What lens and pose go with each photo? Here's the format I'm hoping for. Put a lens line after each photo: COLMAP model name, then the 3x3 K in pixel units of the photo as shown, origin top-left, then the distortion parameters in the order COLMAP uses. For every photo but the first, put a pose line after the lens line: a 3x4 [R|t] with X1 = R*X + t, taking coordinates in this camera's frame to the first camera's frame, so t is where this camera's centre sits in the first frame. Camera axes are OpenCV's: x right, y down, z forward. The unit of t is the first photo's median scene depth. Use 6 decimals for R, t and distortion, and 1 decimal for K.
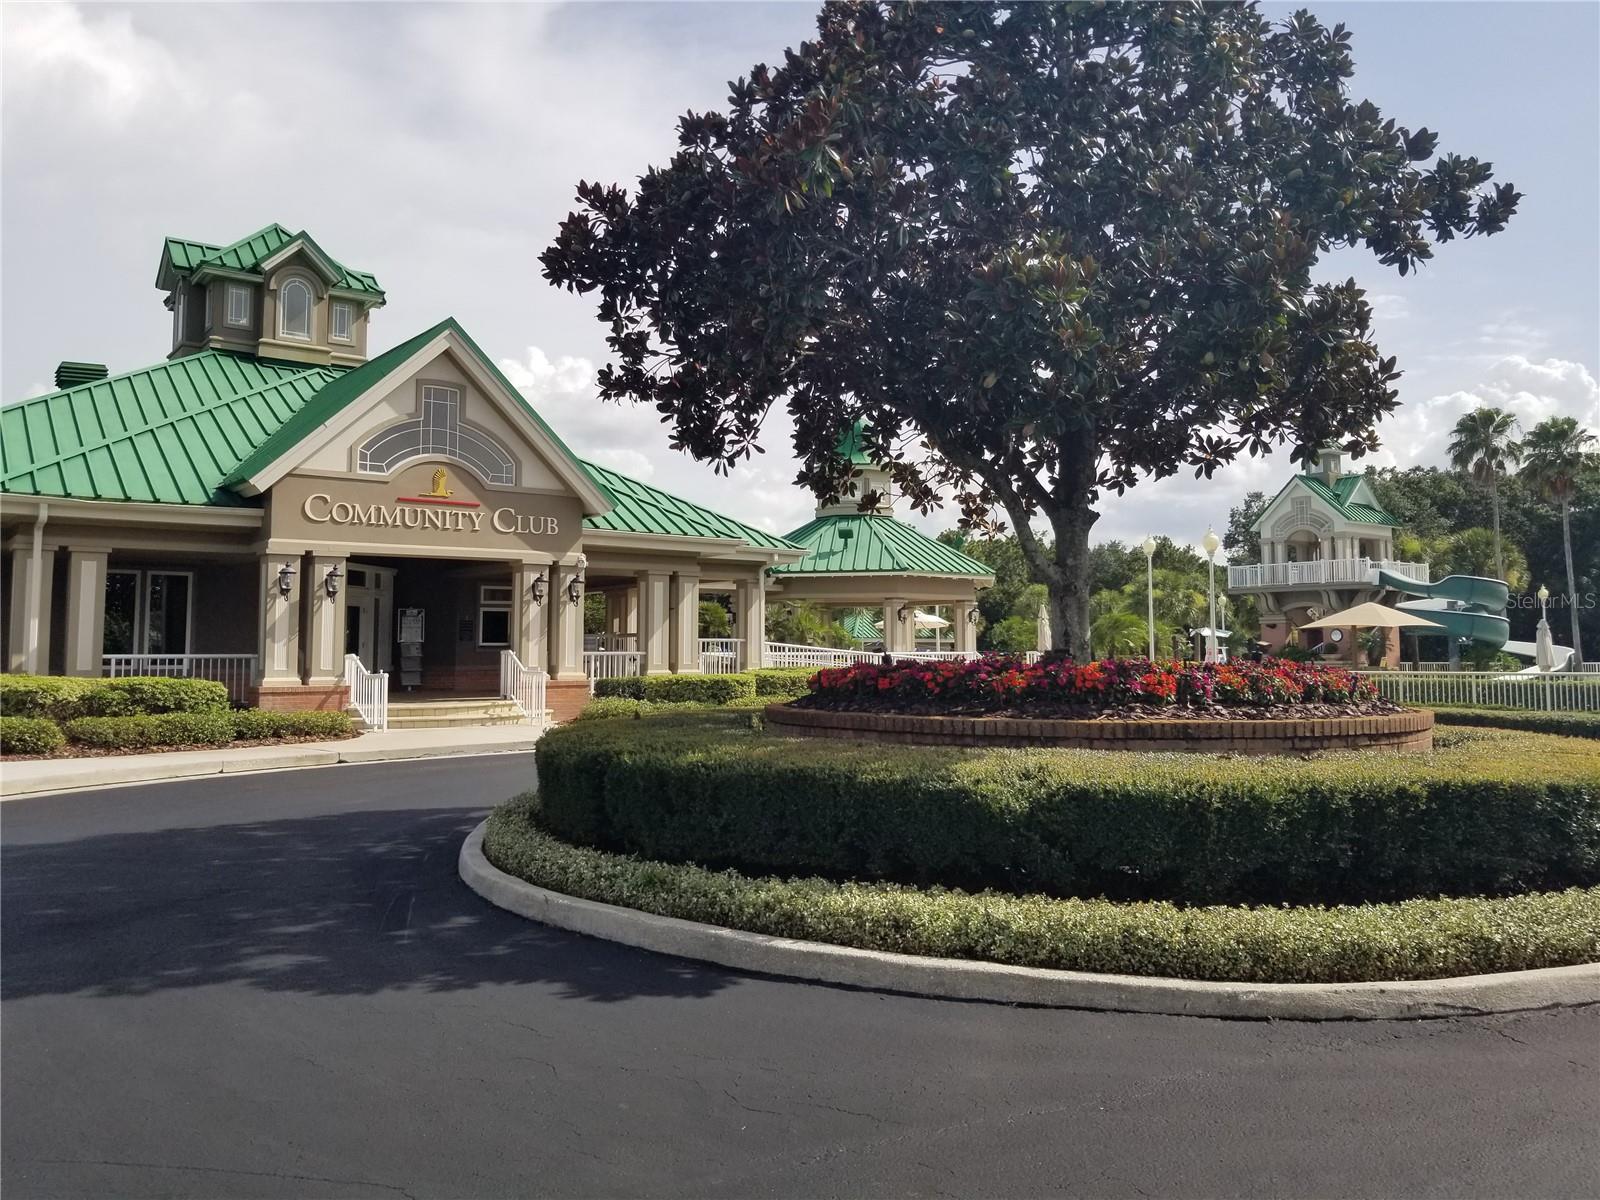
lens RADIAL K [[1199.3, 0, 800.7], [0, 1199.3, 572.9], [0, 0, 1]] dist [0.051614, -0.080119]
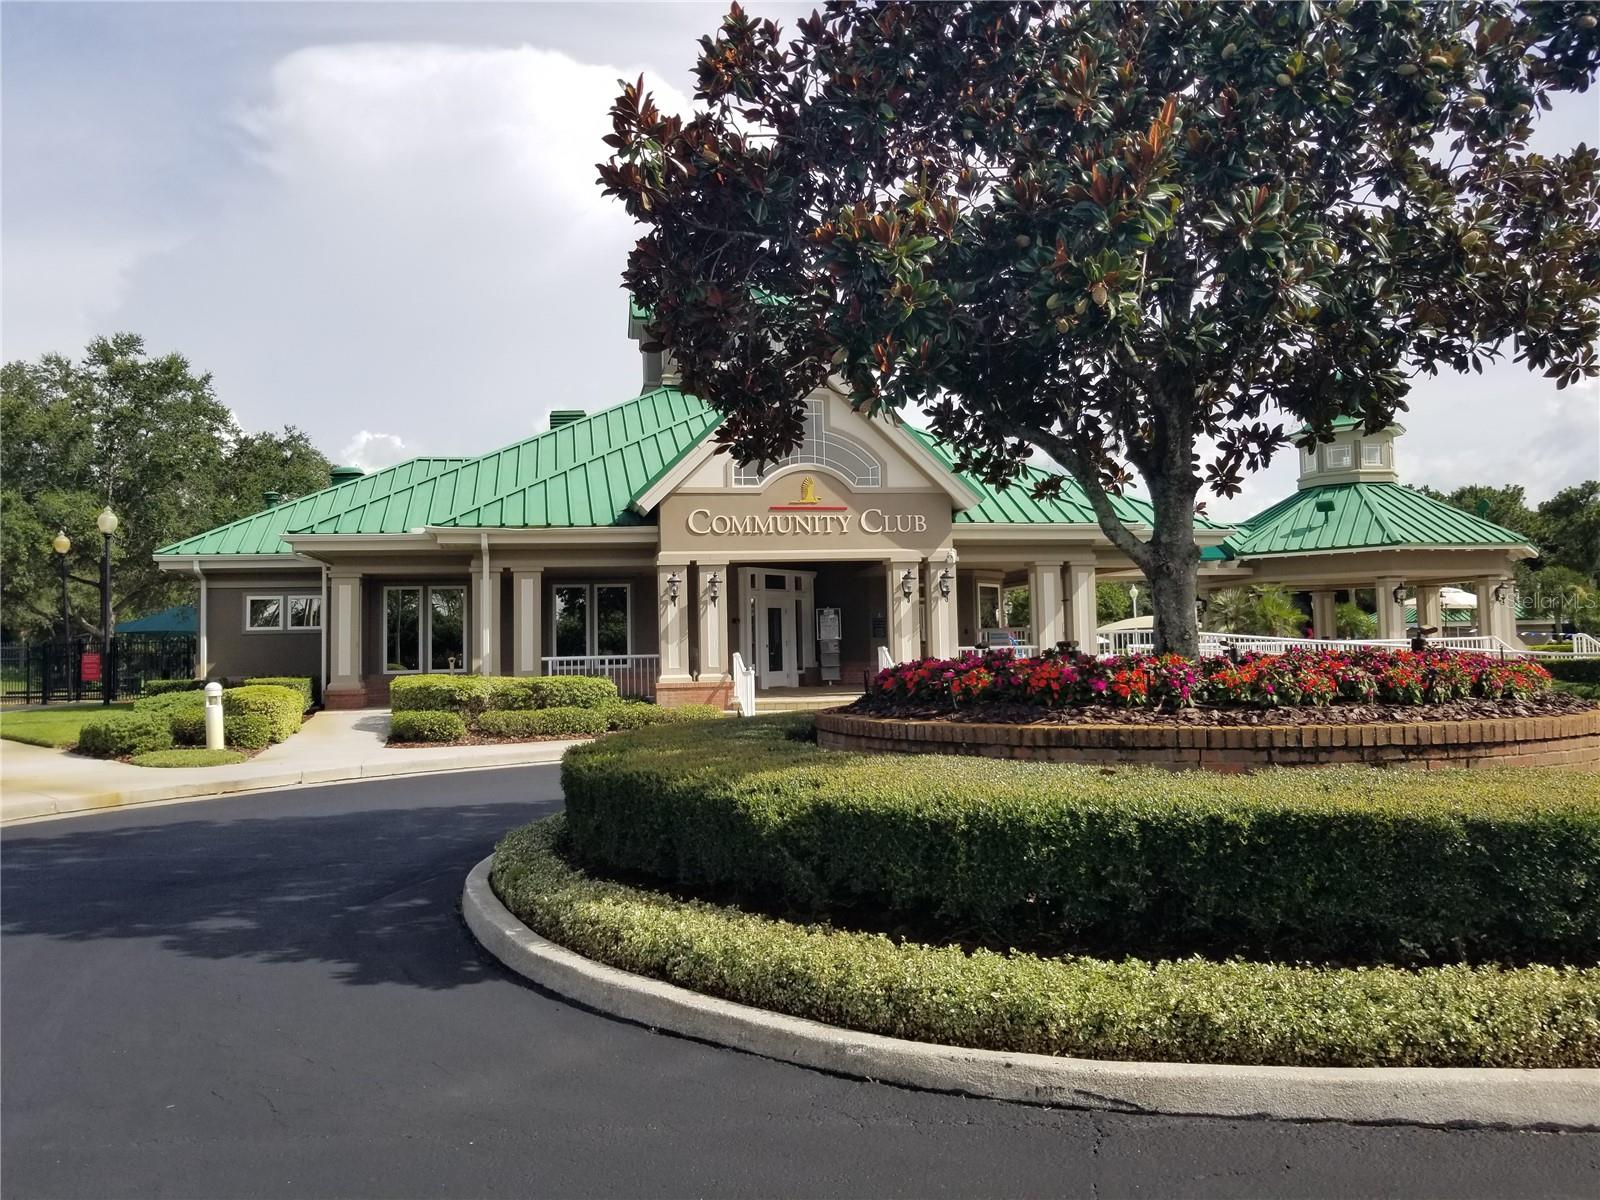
lens RADIAL K [[1199.3, 0, 800.7], [0, 1199.3, 572.9], [0, 0, 1]] dist [0.051614, -0.080119]
pose [[0.900269, -0.046663, -0.432825, 0.166161], [0.049707, 0.998755, -0.004285, 0.002537], [0.432486, -0.017657, 0.901468, 0.048586]]
